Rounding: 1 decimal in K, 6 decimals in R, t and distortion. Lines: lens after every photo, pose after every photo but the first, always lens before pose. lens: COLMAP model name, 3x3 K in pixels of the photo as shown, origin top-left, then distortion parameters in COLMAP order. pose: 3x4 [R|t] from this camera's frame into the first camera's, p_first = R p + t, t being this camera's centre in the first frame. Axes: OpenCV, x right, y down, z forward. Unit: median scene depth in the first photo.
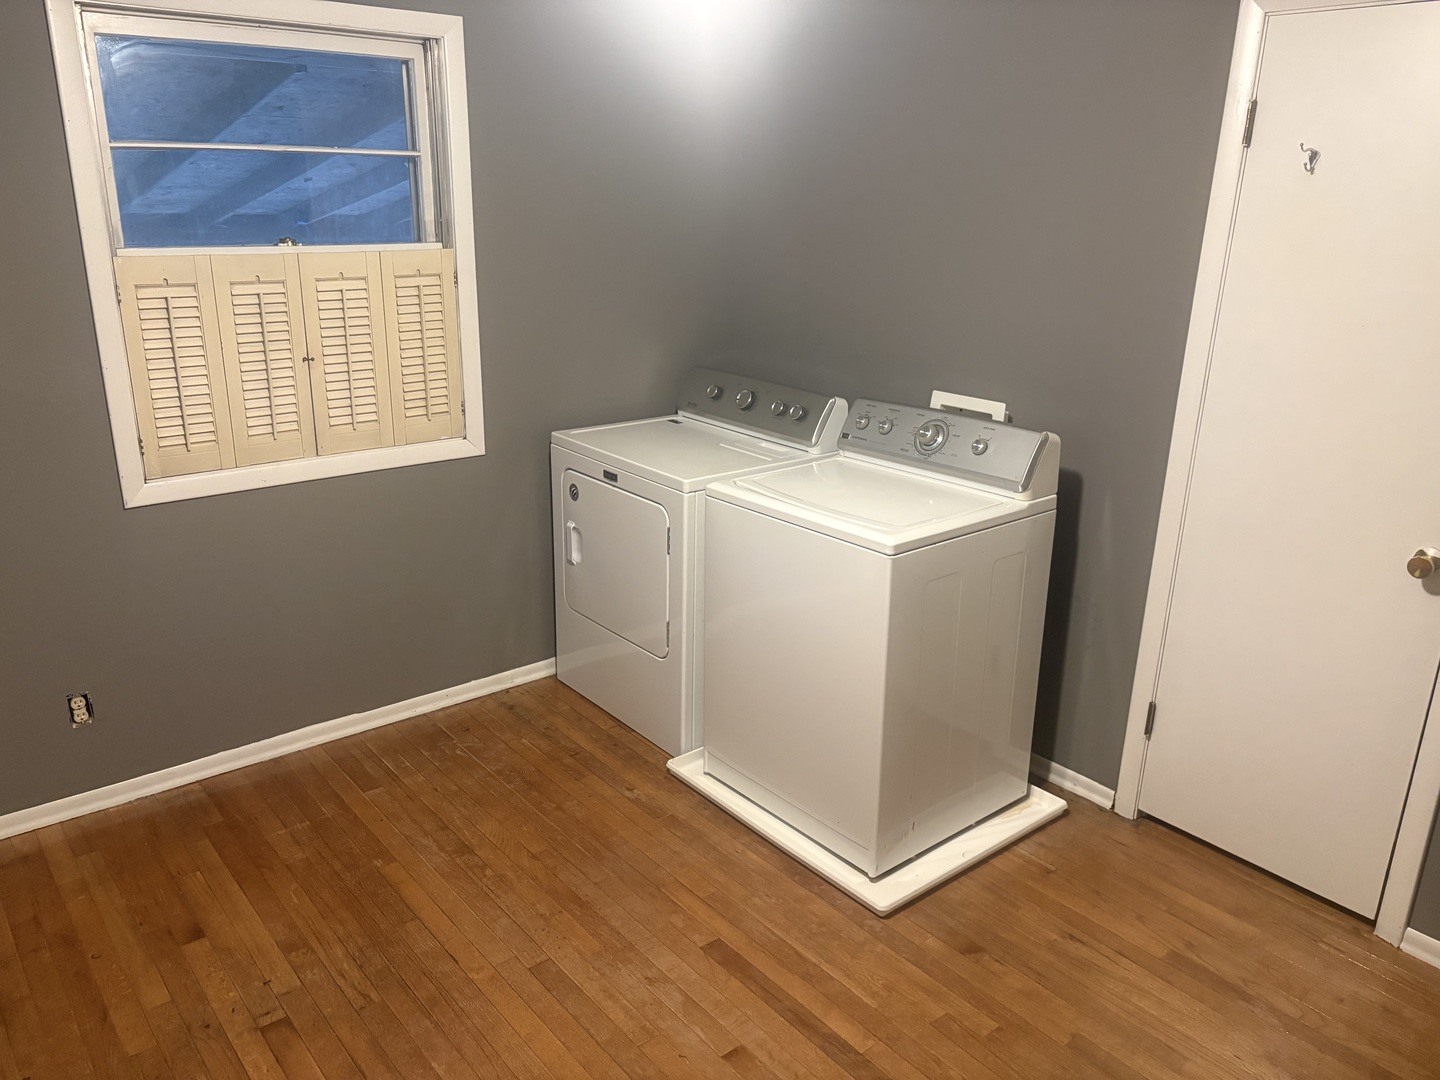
lens RADIAL K [[1093.2, 0, 723.4], [0, 1093.2, 542.1], [0, 0, 1]] dist [0.054681, -0.055396]
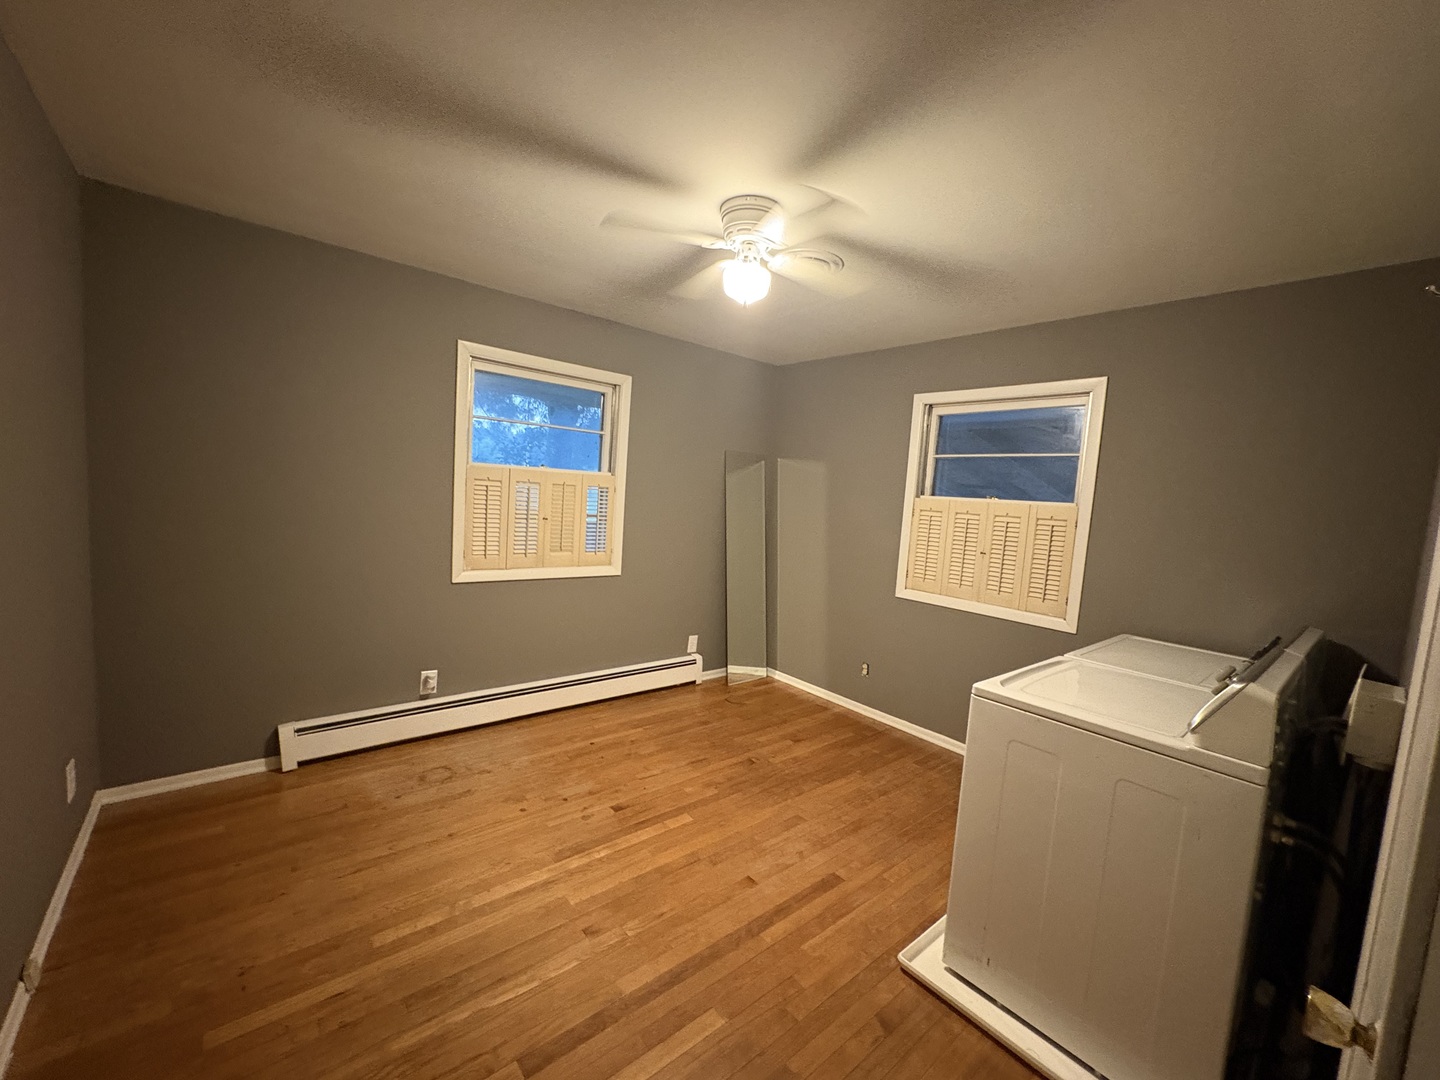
lens RADIAL K [[576.0, 0, 719.3], [0, 576.0, 546.7], [0, 0, 1]] dist [0.000738, 0.000019]
pose [[0.007752, 0.075084, -0.997147, 0.721768], [-0.377215, 0.923726, 0.066623, -0.071033], [0.926093, 0.375623, 0.035483, 0.555548]]
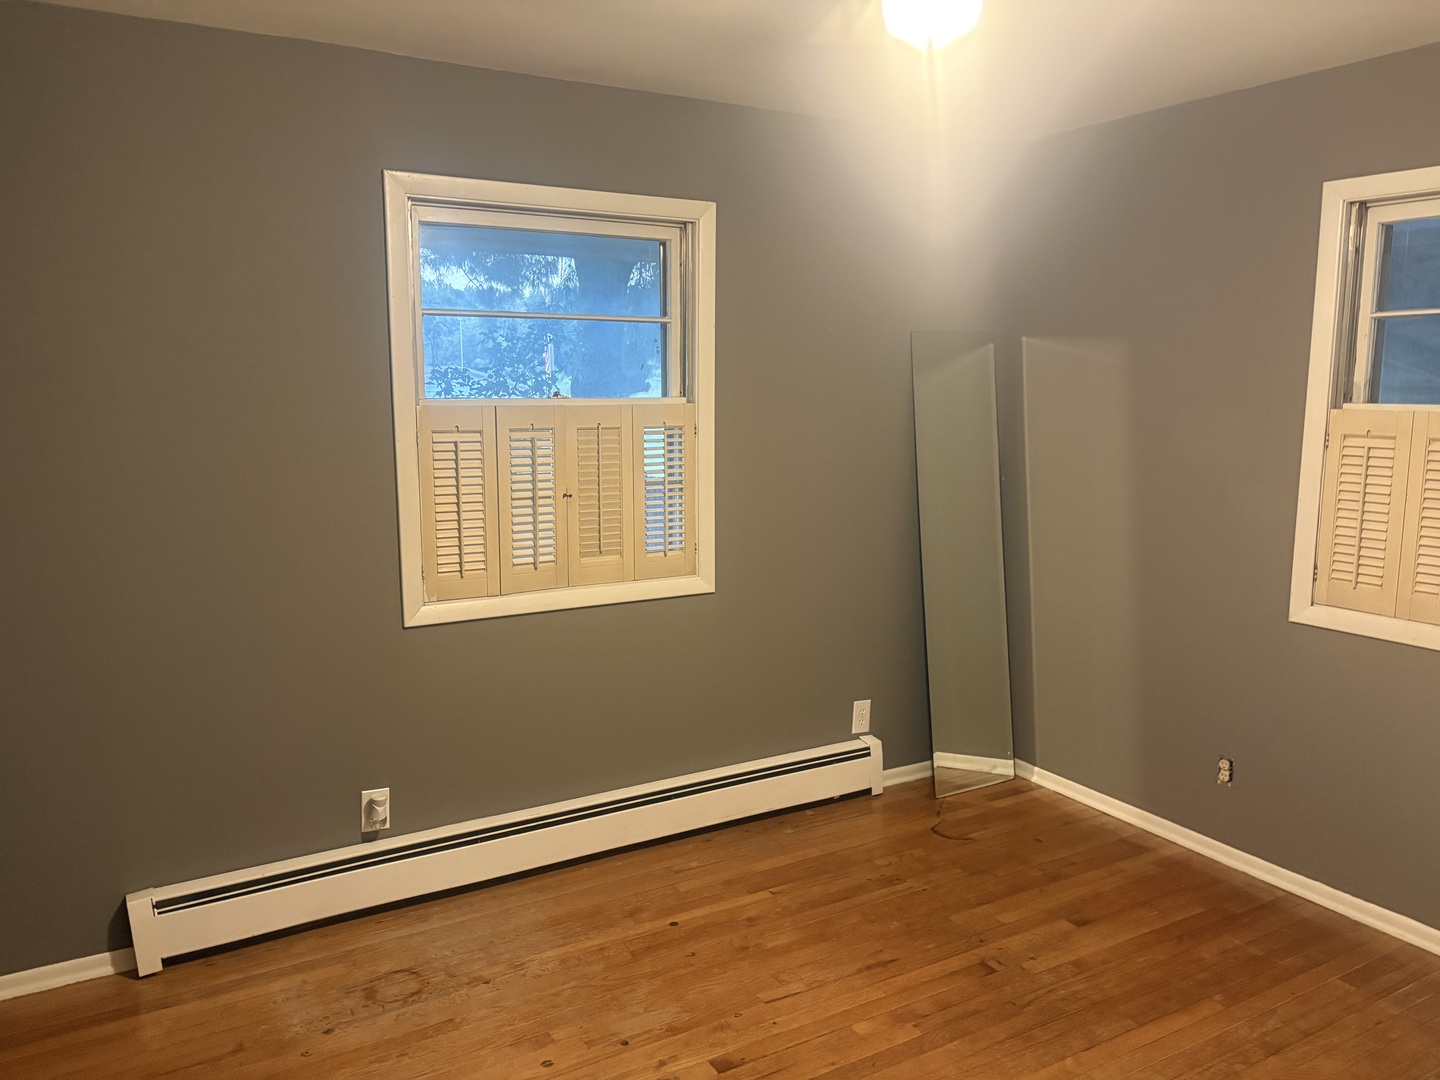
lens RADIAL K [[1093.2, 0, 728.6], [0, 1093.2, 543.6], [0, 0, 1]] dist [0.054681, -0.055396]
pose [[-0.157382, 0.128962, -0.979081, 0.670426], [-0.314444, 0.933291, 0.173476, -0.122360], [0.936139, 0.335168, -0.106331, 0.551521]]
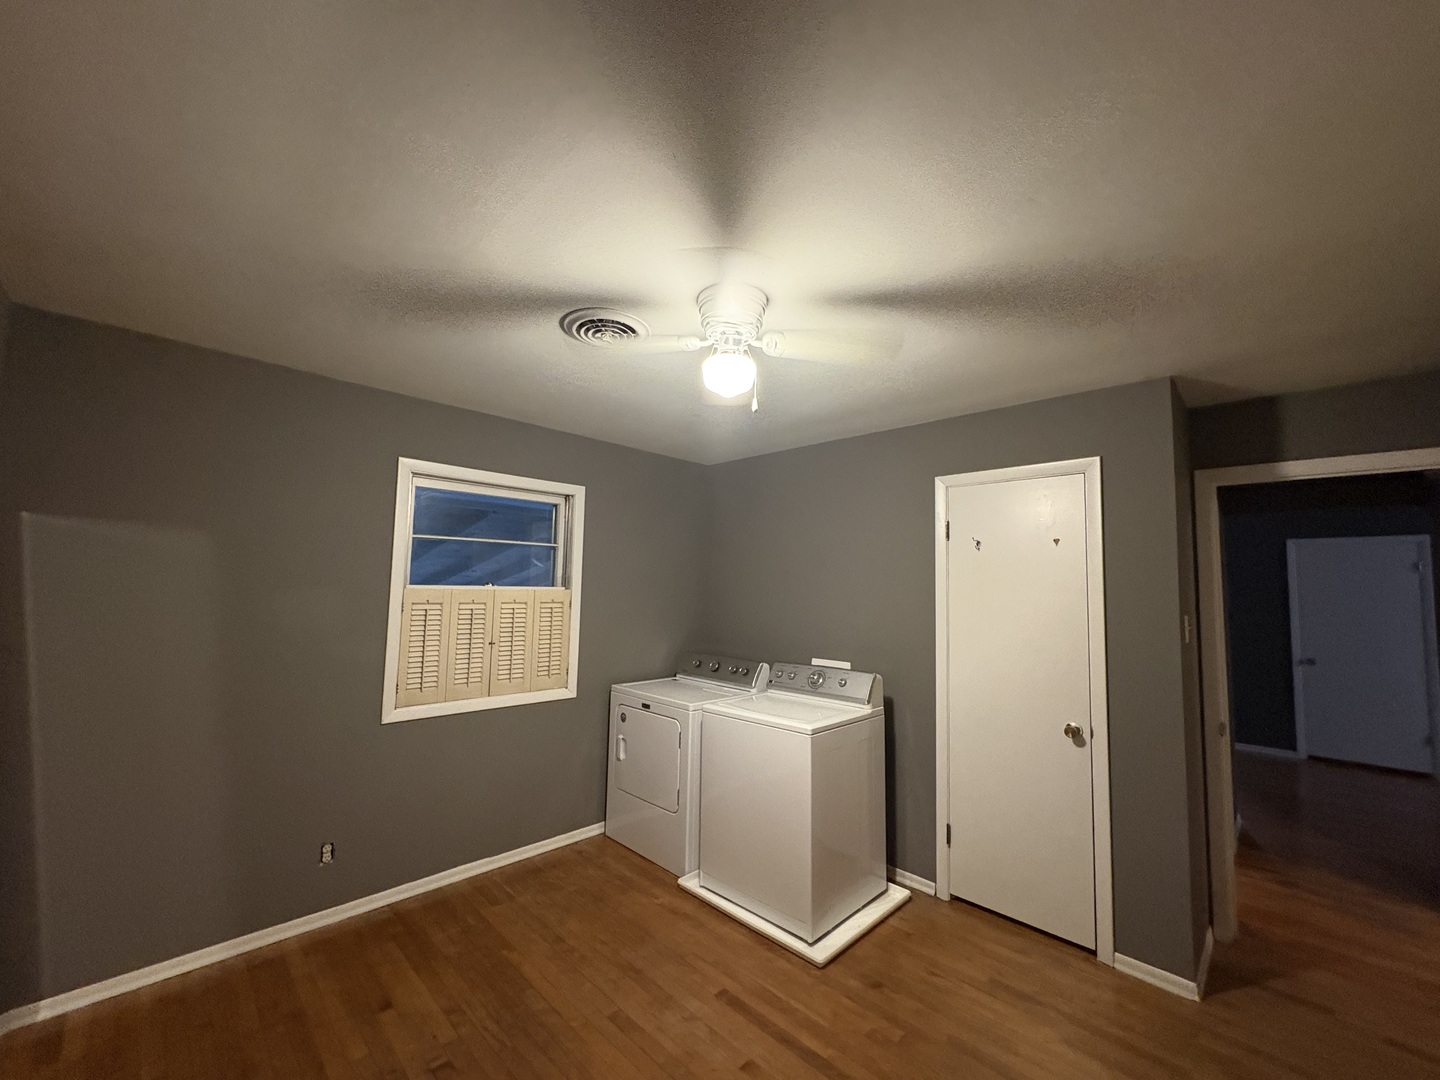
lens RADIAL K [[576.0, 0, 722.4], [0, 576.0, 542.3], [0, 0, 1]] dist [0.000738, 0.000019]
pose [[0.994766, 0.010188, 0.101667, -0.089939], [0.029663, 0.923367, -0.382772, 0.071575], [-0.097776, 0.383784, 0.918232, -0.023560]]
